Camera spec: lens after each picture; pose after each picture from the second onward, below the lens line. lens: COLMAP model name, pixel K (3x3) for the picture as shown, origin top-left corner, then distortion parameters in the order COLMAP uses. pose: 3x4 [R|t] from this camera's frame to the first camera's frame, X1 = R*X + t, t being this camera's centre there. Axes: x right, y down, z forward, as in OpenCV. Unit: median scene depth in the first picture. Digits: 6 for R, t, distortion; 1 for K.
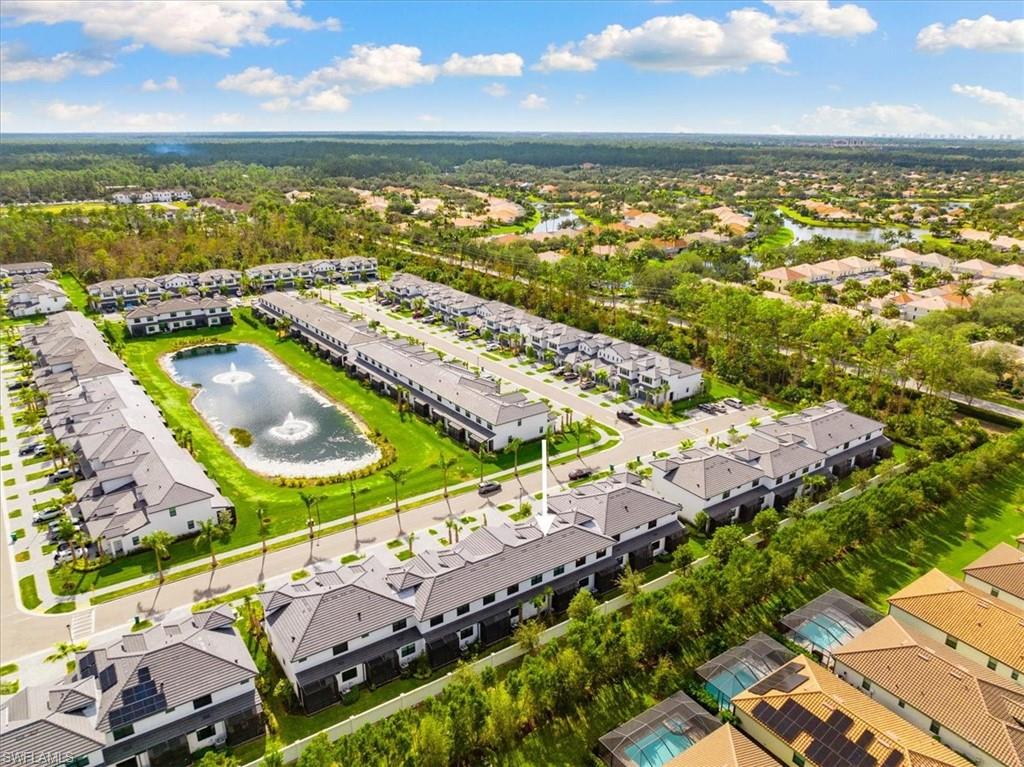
lens RADIAL K [[739.3, 0, 512.0], [0, 739.3, 383.5], [0, 0, 1]] dist [-0.042707, 0.001585]
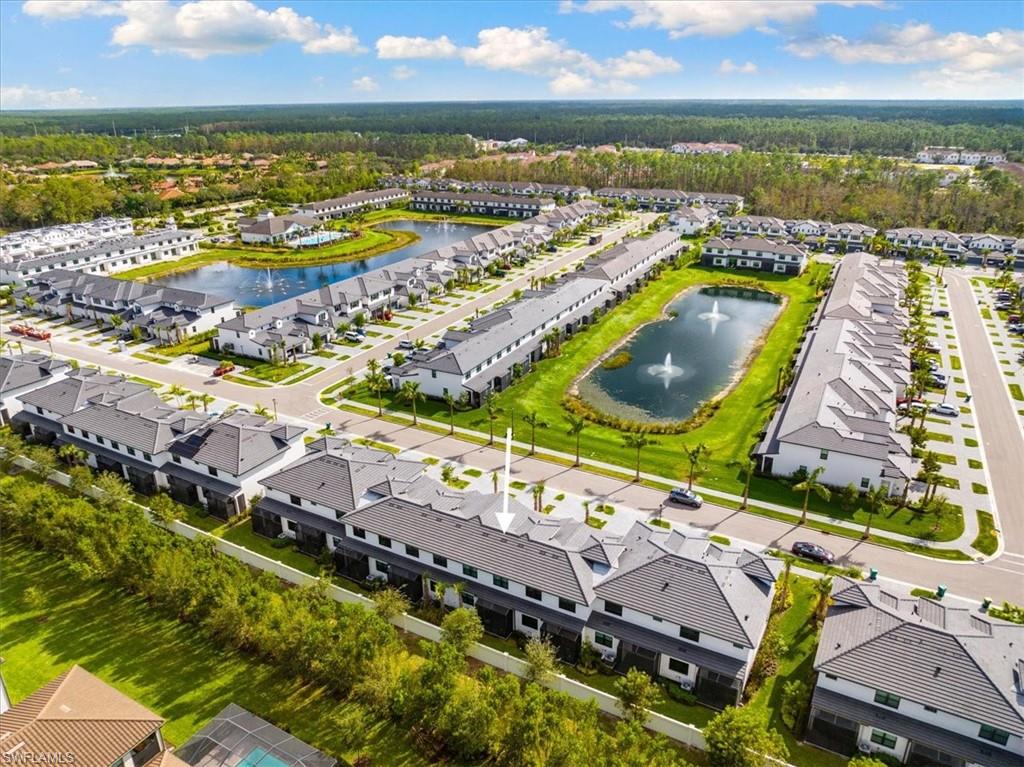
lens RADIAL K [[739.3, 0, 512.0], [0, 739.3, 383.5], [0, 0, 1]] dist [-0.042707, 0.001585]
pose [[0.418406, 0.316264, -0.851418, 0.347063], [-0.287015, 0.935421, 0.206421, -0.050546], [0.861718, 0.158002, 0.482158, 0.330927]]
